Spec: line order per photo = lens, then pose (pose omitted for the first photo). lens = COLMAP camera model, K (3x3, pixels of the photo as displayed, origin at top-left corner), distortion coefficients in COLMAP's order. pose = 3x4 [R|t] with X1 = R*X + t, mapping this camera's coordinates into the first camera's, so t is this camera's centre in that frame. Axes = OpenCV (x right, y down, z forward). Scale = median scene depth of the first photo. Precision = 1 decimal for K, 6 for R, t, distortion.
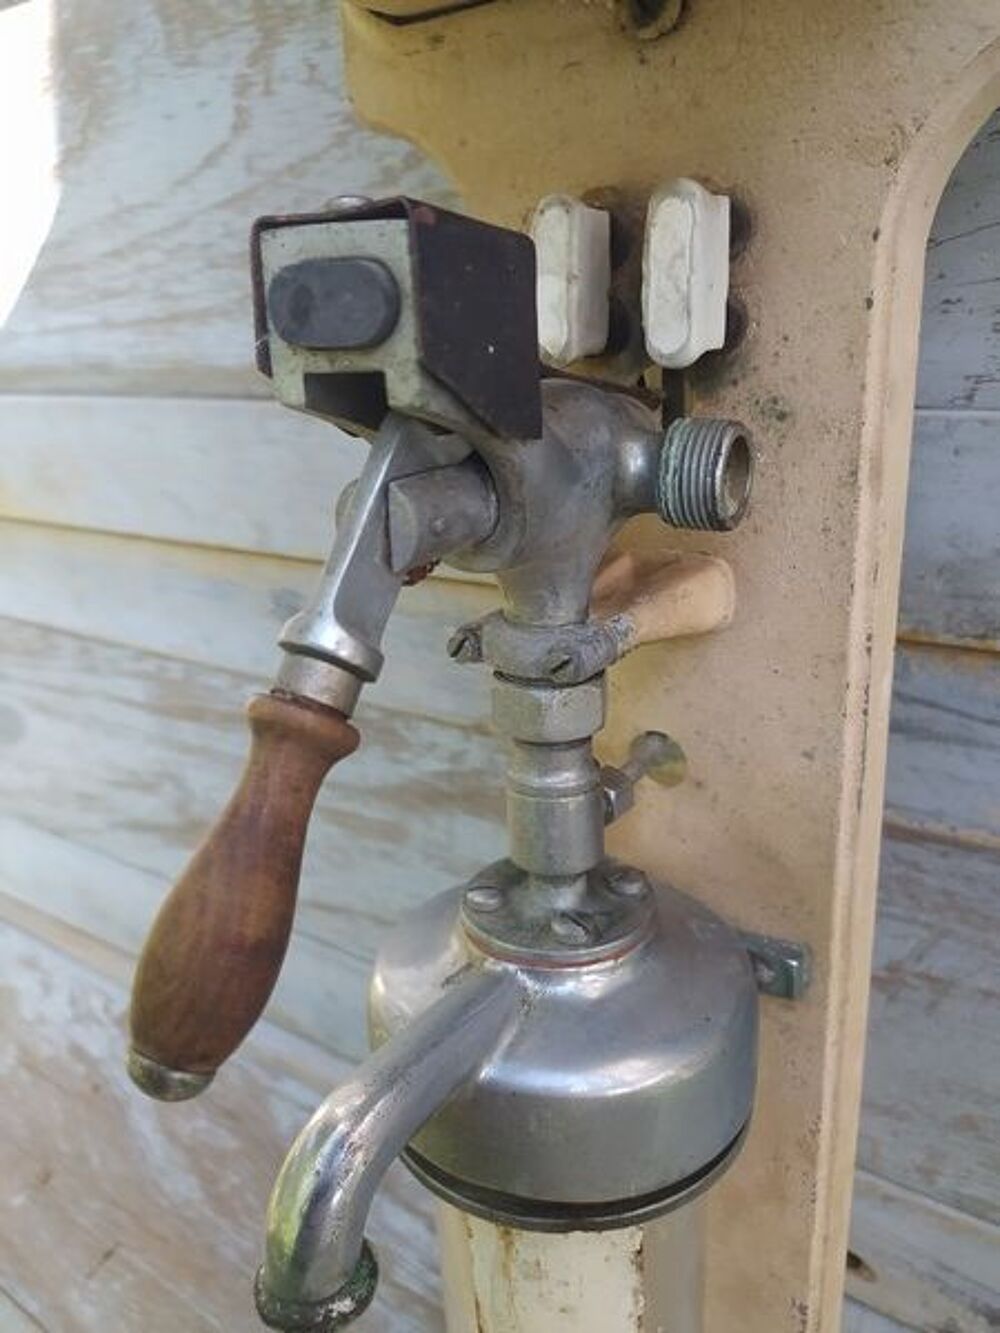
lens RADIAL K [[1008.1, 0, 498.0], [0, 1008.1, 650.5], [0, 0, 1]] dist [0.051173, -0.081272]
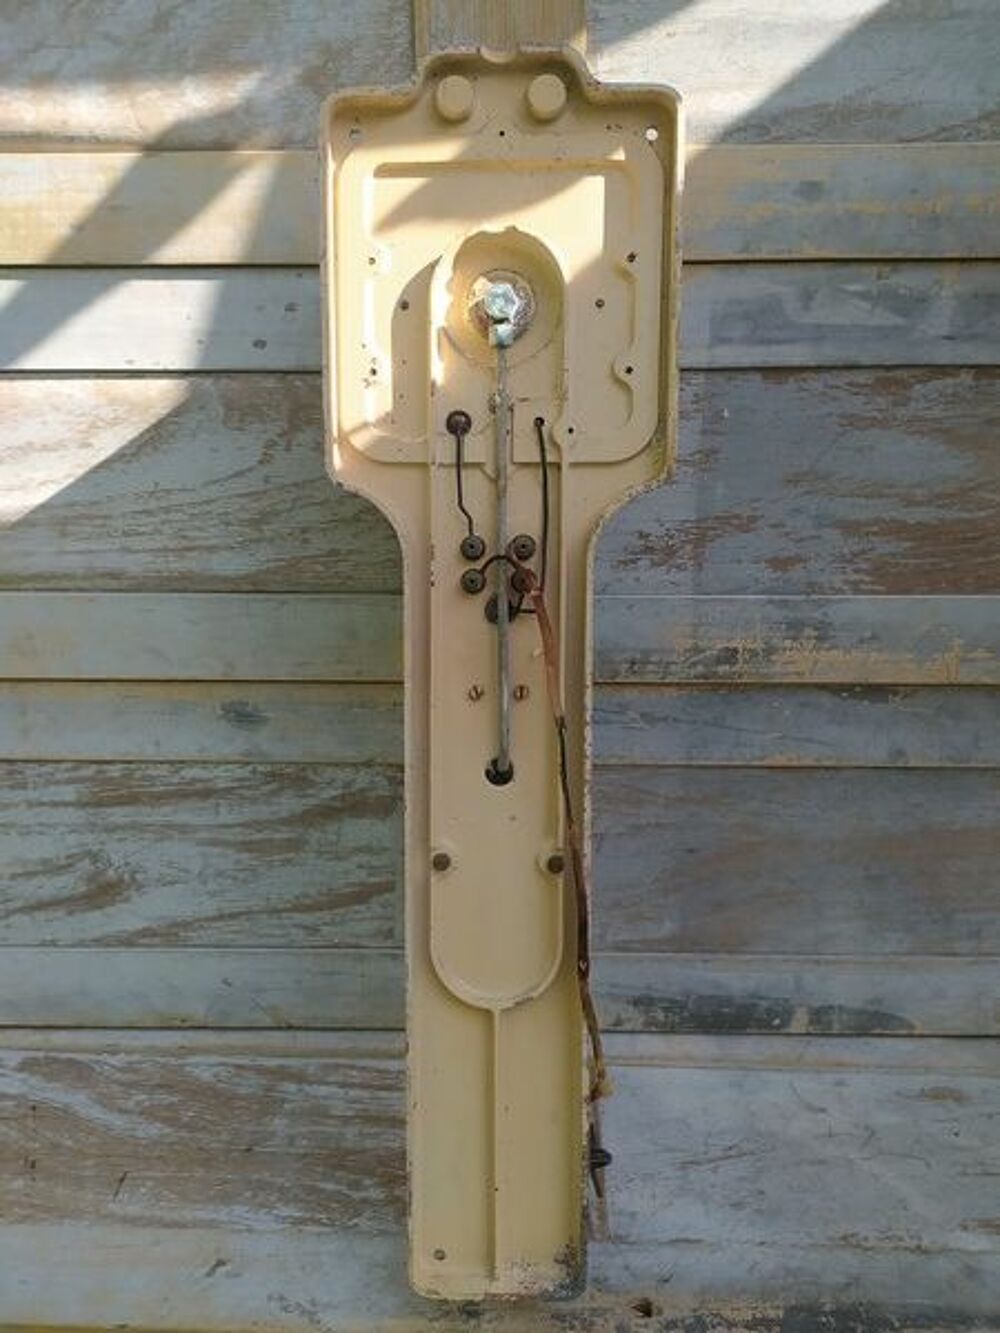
lens RADIAL K [[1008.1, 0, 480.4], [0, 1008.1, 660.8], [0, 0, 1]] dist [0.051173, -0.081272]
pose [[0.836193, -0.025627, 0.547836, -0.922890], [0.134883, 0.977836, -0.160138, 0.233664], [-0.531590, 0.207800, 0.821116, -0.737537]]
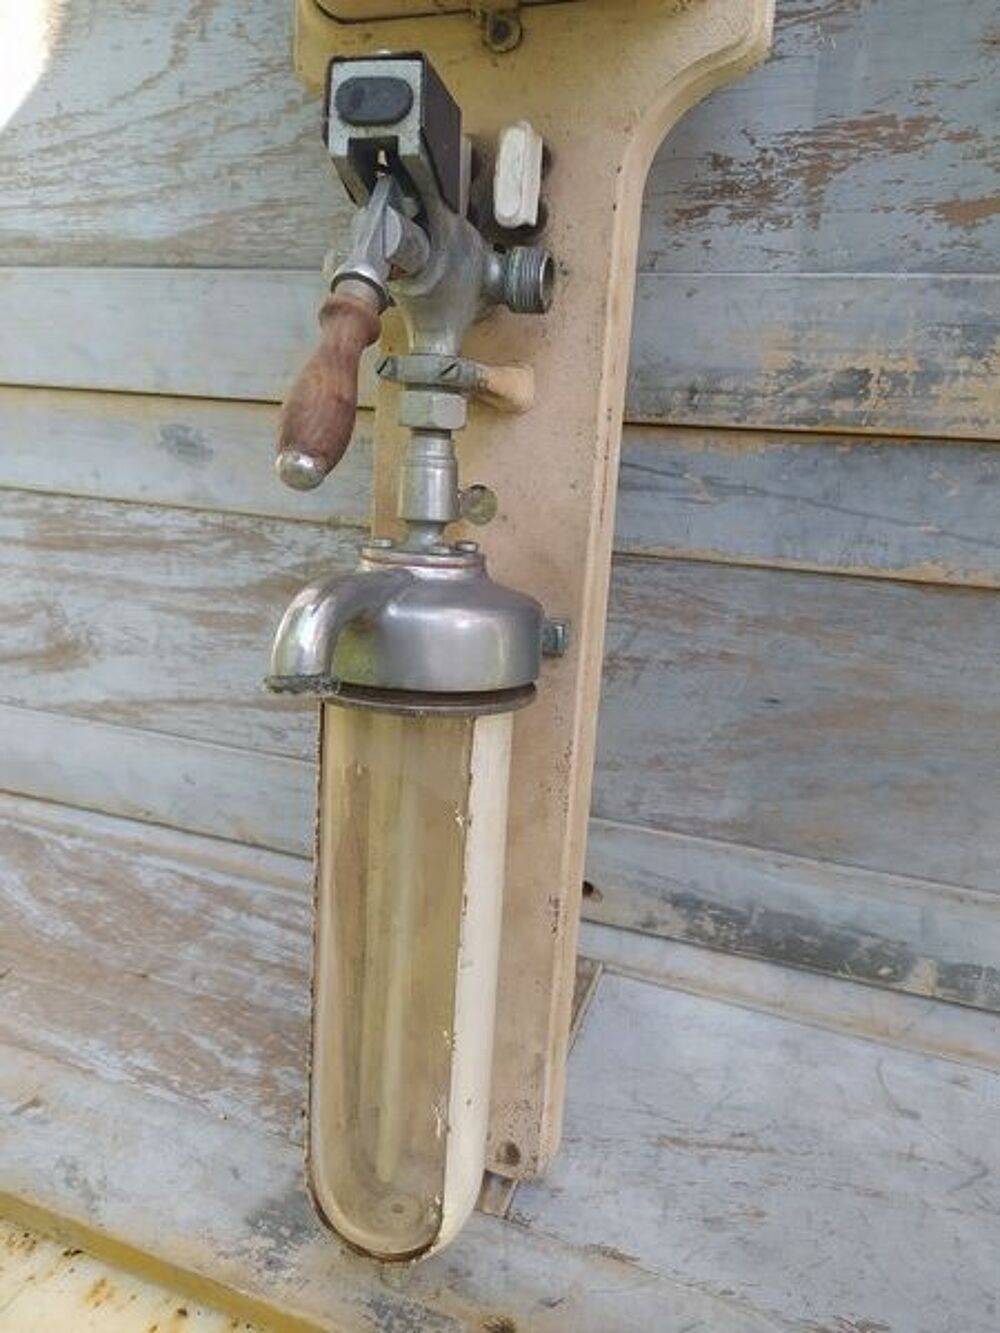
lens RADIAL K [[1008.1, 0, 493.1], [0, 1008.1, 668.3], [0, 0, 1]] dist [0.051173, -0.081272]
pose [[0.968435, 0.007006, 0.249168, -0.158535], [-0.001350, 0.999738, -0.022866, 0.326054], [-0.249263, 0.021808, 0.968190, -0.413792]]
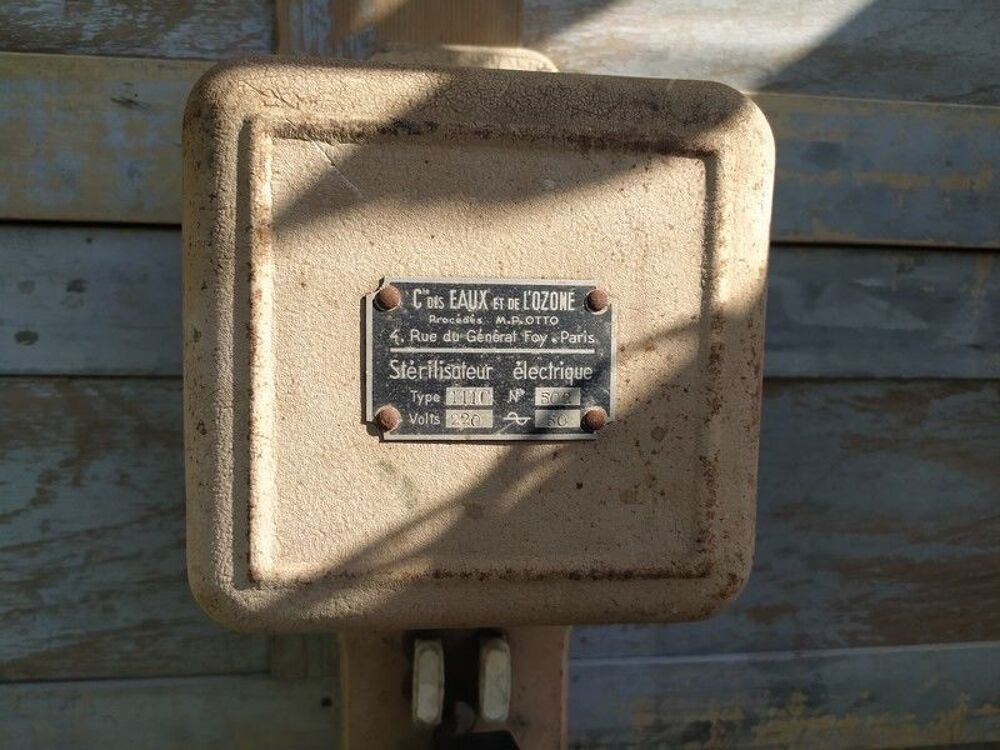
lens RADIAL K [[756.3, 0, 499.8], [0, 756.3, 372.3], [0, 0, 1]] dist [0.051173, -0.081272]
pose [[0.734335, 0.012349, 0.678675, -0.450608], [0.167975, 0.965431, -0.199318, -0.343970], [-0.657675, 0.260367, 0.706876, -0.146183]]
